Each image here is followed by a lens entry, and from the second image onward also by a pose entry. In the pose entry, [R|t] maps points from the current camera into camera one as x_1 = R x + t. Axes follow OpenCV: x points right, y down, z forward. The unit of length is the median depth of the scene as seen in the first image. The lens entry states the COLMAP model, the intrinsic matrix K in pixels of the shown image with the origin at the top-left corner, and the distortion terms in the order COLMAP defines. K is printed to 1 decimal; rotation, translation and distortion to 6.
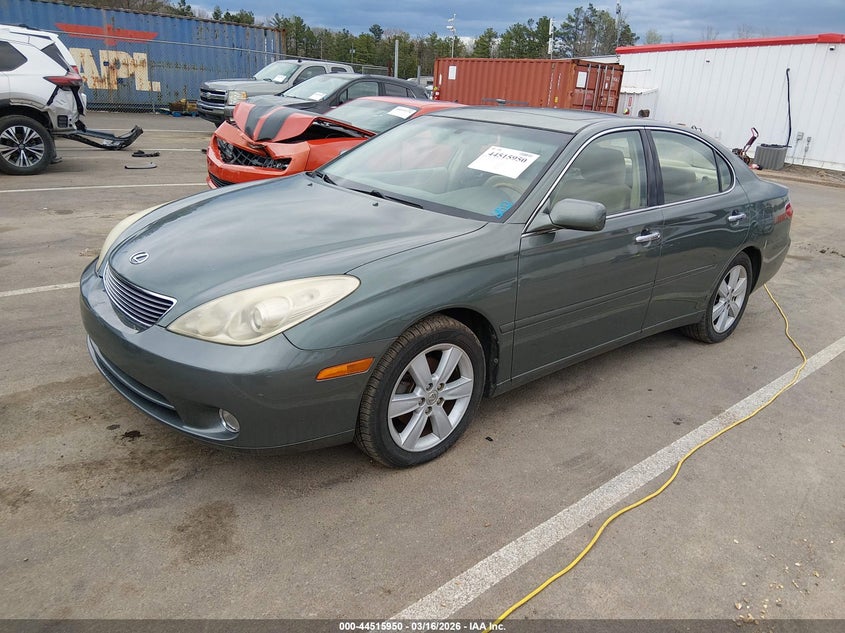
lens RADIAL K [[663.7, 0, 422.5], [0, 663.7, 316.5], [0, 0, 1]] dist [-0.010020, -0.006754]
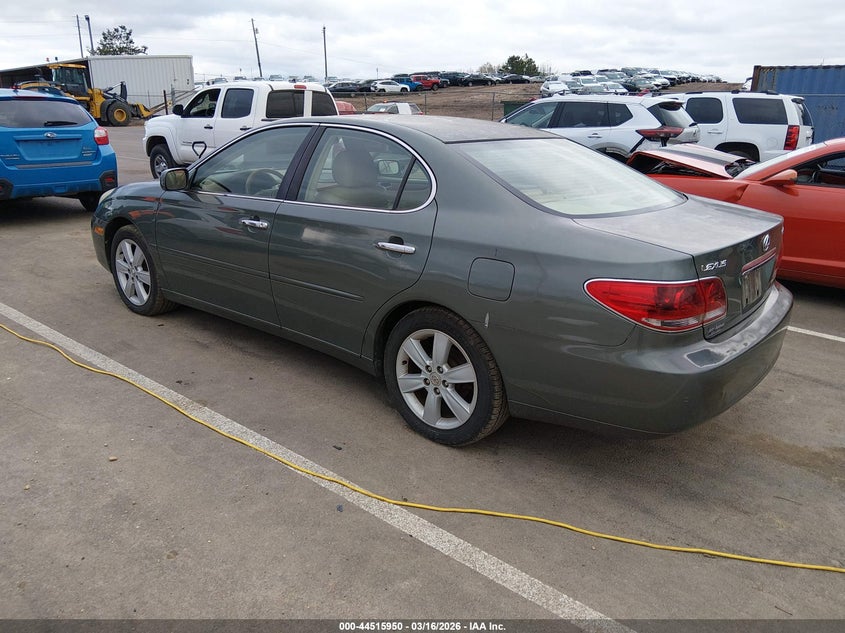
lens RADIAL K [[661.5, 0, 422.5], [0, 661.5, 316.5], [0, 0, 1]] dist [0.007239, 0.004917]
pose [[0.135970, 0.223679, -0.965132, 1.357773], [-0.340833, 0.925276, 0.166424, -0.237796], [0.930239, 0.306320, 0.202047, 1.034287]]
